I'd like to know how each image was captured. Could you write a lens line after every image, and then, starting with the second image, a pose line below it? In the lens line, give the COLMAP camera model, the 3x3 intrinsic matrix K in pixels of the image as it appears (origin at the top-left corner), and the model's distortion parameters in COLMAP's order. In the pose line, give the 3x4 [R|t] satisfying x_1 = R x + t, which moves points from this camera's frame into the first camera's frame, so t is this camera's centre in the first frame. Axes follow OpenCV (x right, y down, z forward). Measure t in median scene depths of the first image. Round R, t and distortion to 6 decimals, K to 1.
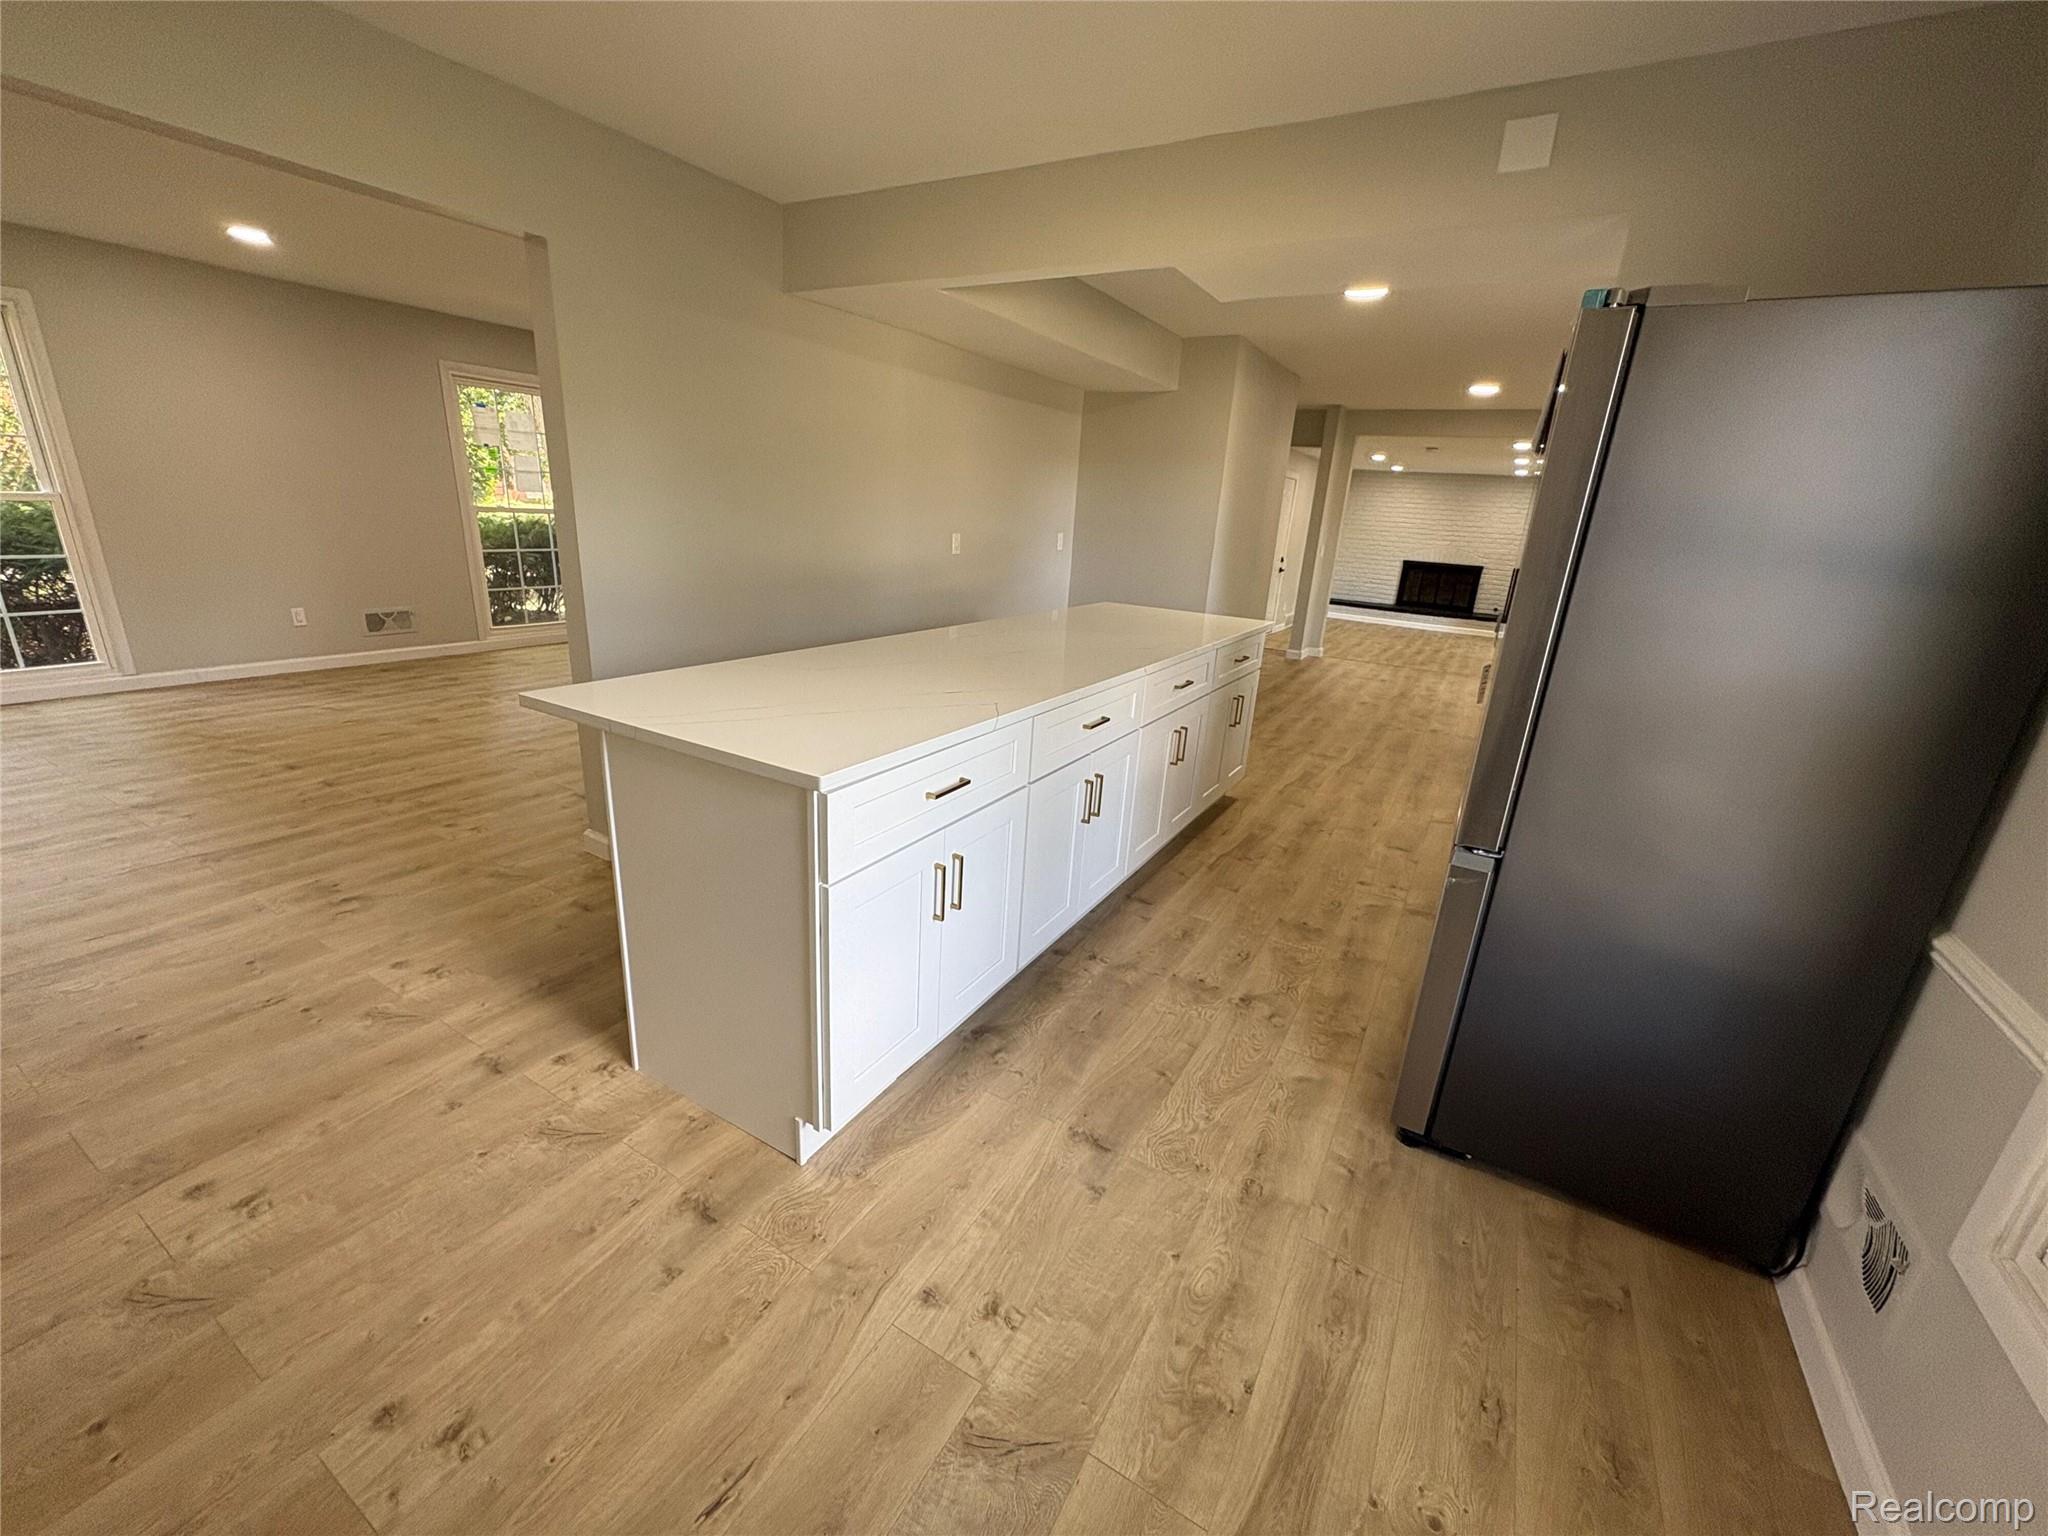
lens RADIAL K [[813.3, 0, 1045.4], [0, 813.3, 775.6], [0, 0, 1]] dist [-0.000119, -0.000710]
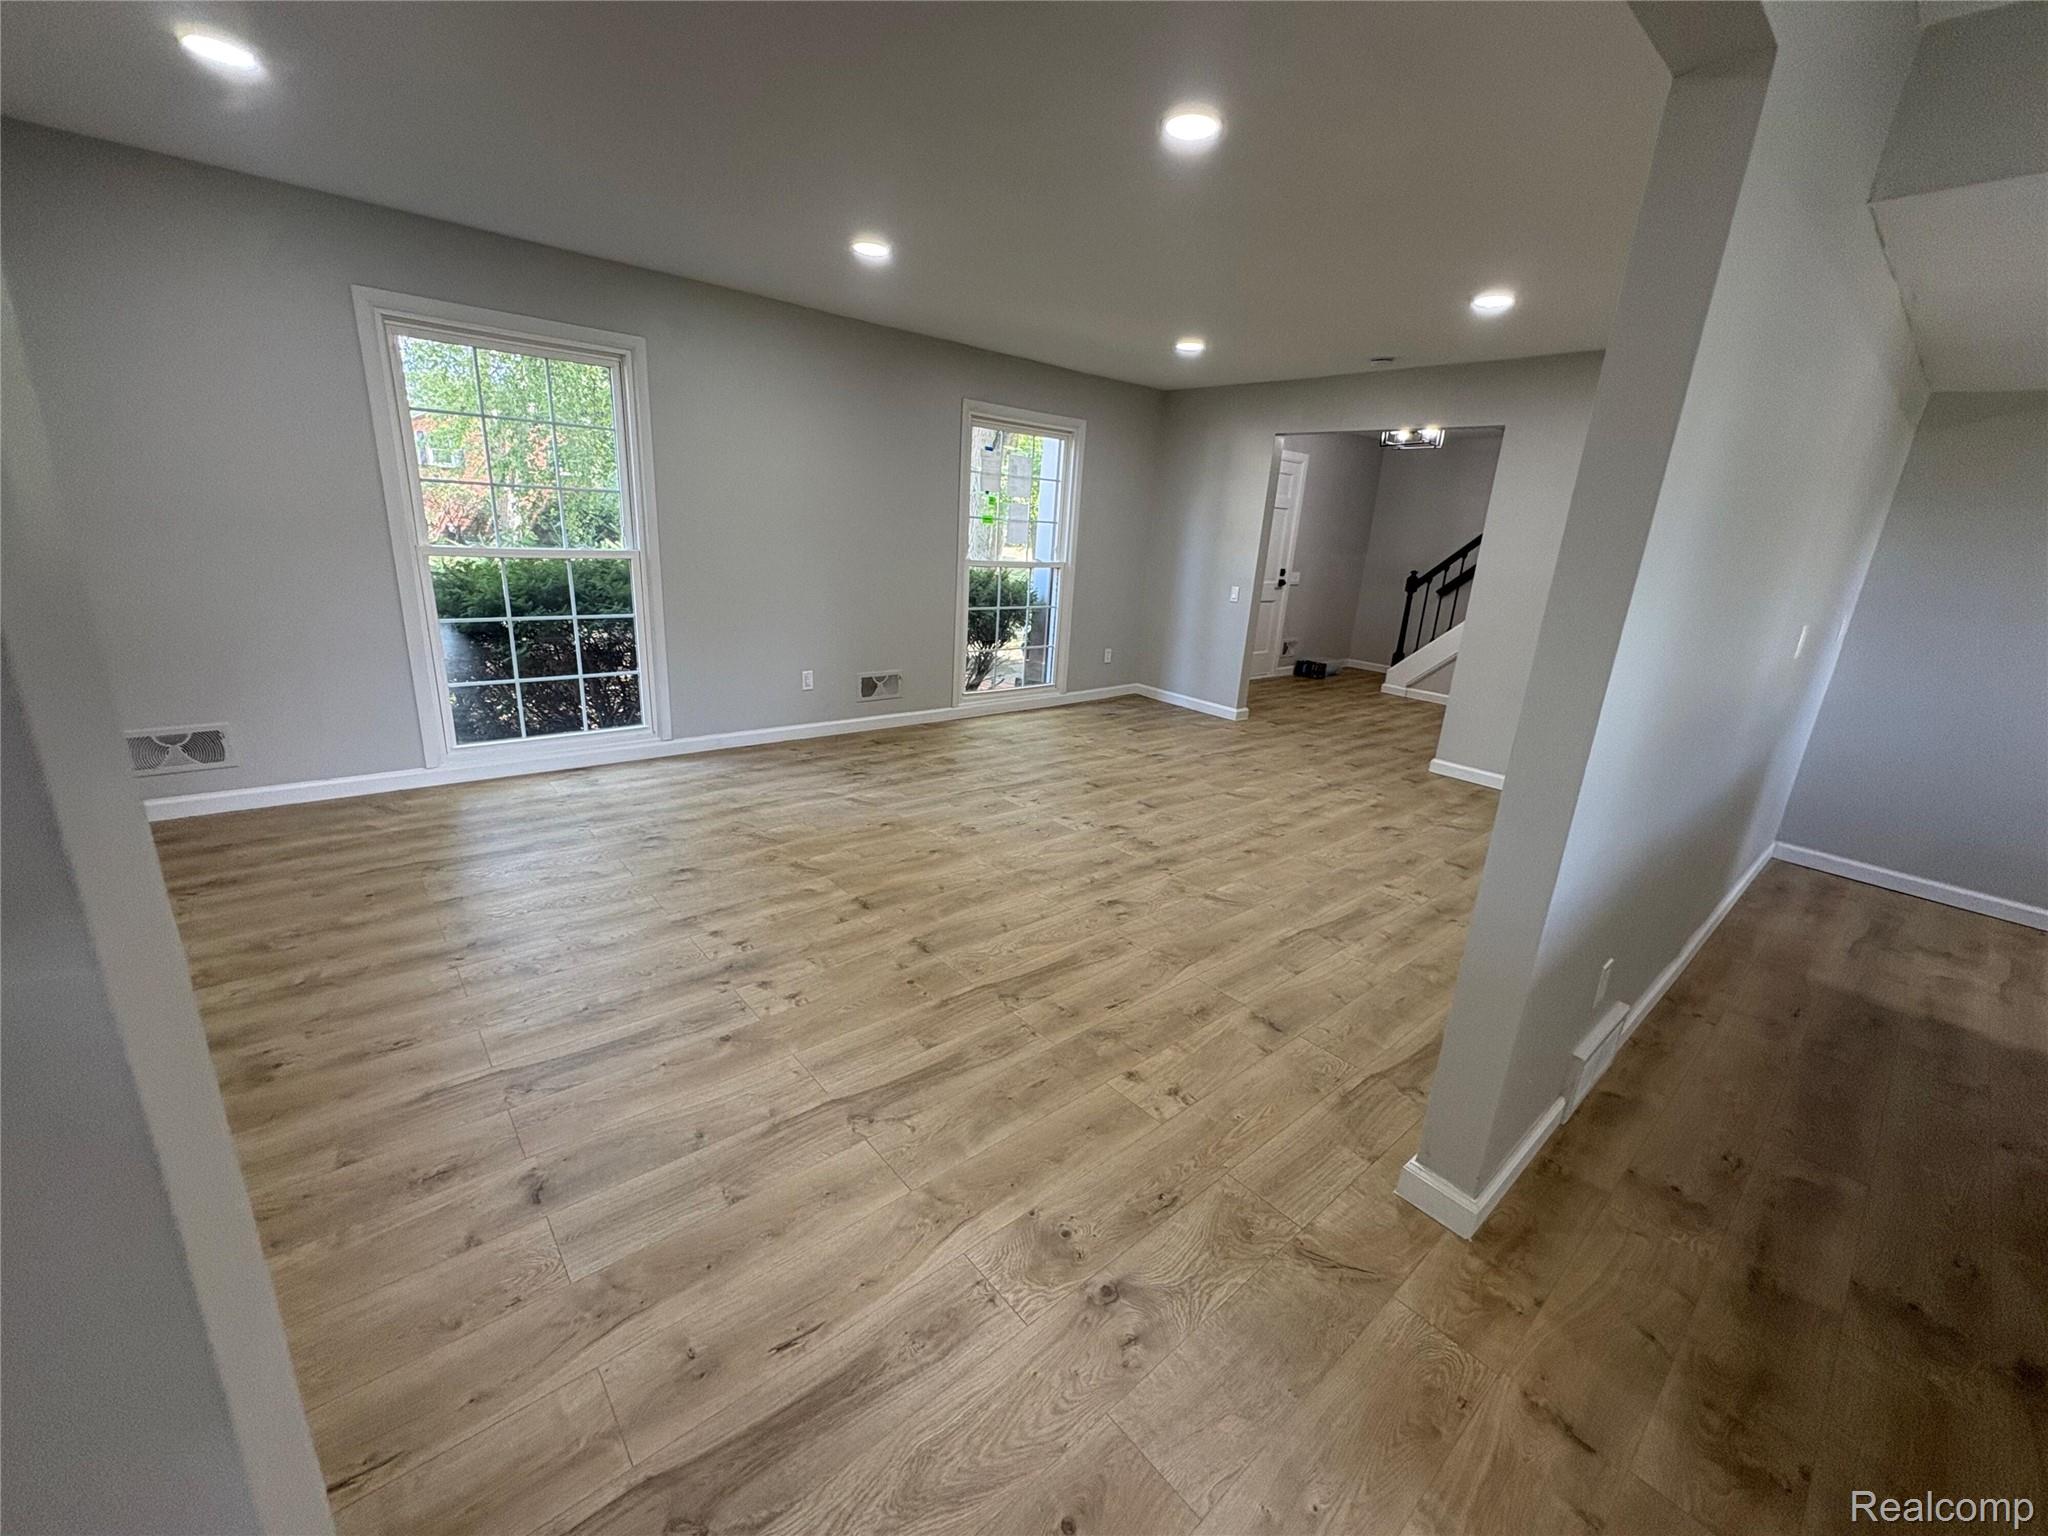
lens RADIAL K [[813.3, 0, 1013.5], [0, 813.3, 762.5], [0, 0, 1]] dist [-0.000119, -0.000710]
pose [[0.941188, 0.089143, -0.325913, -0.478407], [-0.109022, 0.993100, -0.043210, -0.107265], [0.319812, 0.076201, 0.944412, 0.269127]]
